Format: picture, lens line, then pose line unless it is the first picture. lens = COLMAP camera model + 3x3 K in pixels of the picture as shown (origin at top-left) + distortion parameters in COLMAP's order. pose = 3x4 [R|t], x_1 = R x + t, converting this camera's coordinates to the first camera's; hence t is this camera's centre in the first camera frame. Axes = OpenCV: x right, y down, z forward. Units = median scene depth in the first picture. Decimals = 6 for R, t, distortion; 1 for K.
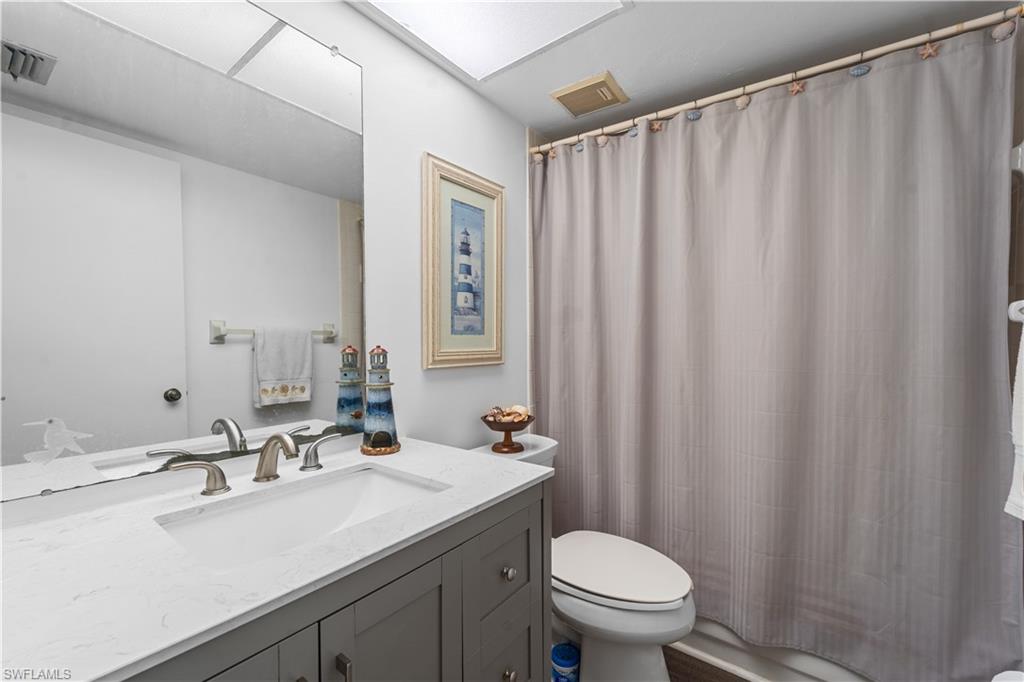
lens RADIAL K [[417.9, 0, 520.6], [0, 417.9, 345.4], [0, 0, 1]] dist [0.002154, -0.002065]
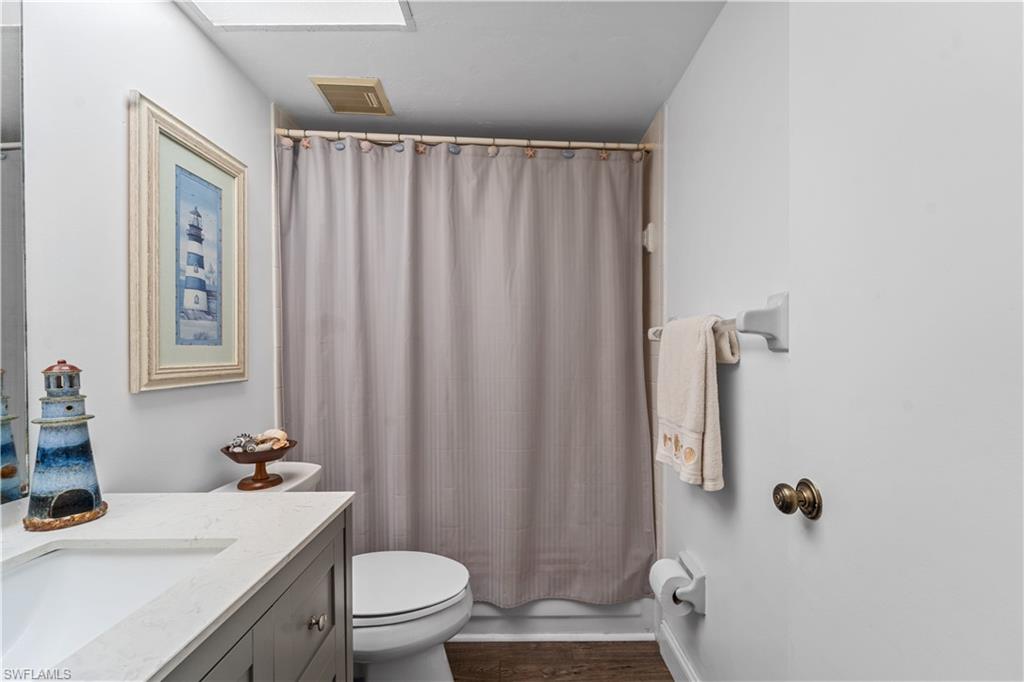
lens RADIAL K [[417.9, 0, 513.6], [0, 417.9, 350.2], [0, 0, 1]] dist [0.002154, -0.002065]
pose [[0.791982, 0.003518, 0.610535, -0.149041], [0.005662, 0.999898, -0.013107, -0.002676], [-0.610519, 0.013837, 0.791881, 0.037163]]
